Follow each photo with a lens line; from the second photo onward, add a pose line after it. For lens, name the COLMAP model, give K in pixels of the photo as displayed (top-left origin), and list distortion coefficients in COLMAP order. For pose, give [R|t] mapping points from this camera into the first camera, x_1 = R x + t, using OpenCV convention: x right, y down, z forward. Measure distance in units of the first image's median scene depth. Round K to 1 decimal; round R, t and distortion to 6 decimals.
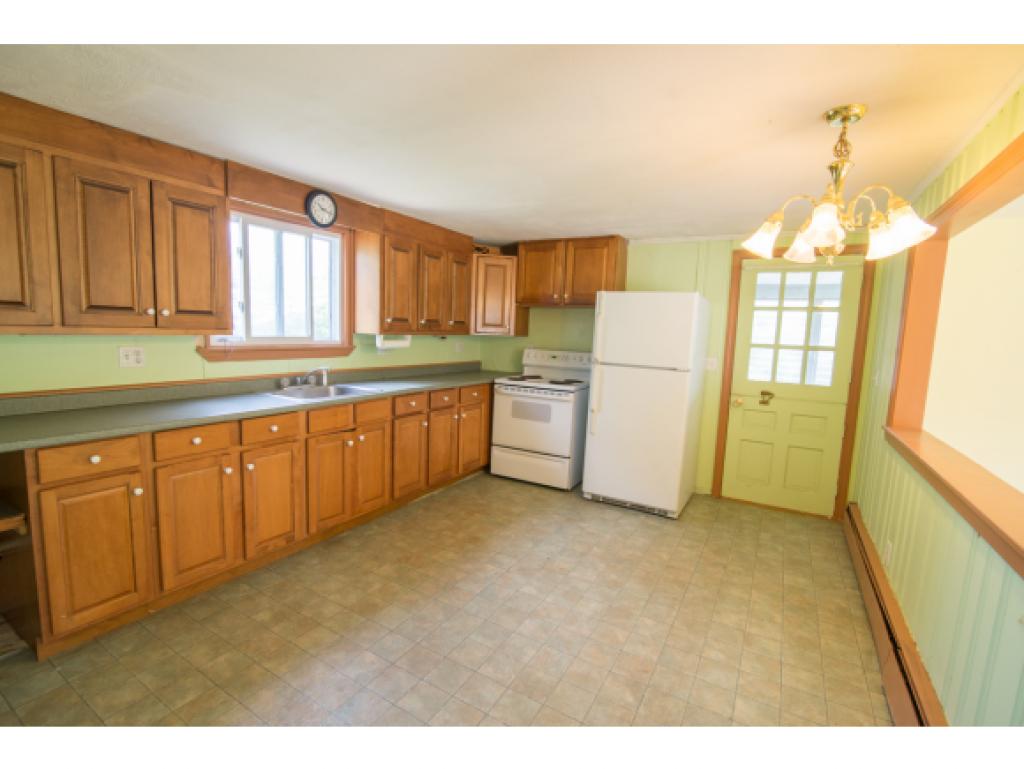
lens RADIAL K [[483.5, 0, 509.6], [0, 483.5, 390.0], [0, 0, 1]] dist [-0.016980, 0.001099]
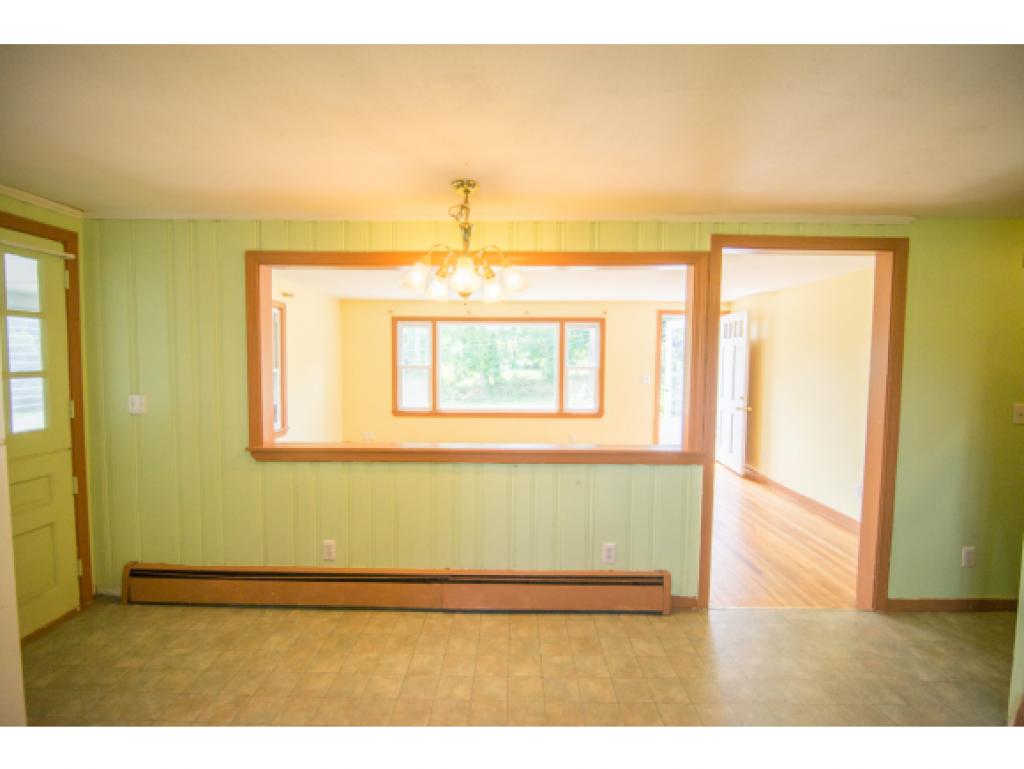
lens RADIAL K [[462.7, 0, 517.4], [0, 462.7, 378.9], [0, 0, 1]] dist [-0.016004, -0.000194]
pose [[-0.504249, -0.075431, 0.860258, -0.221431], [0.083457, 0.987258, 0.135486, -0.110286], [-0.859516, 0.140113, -0.491528, 0.740856]]
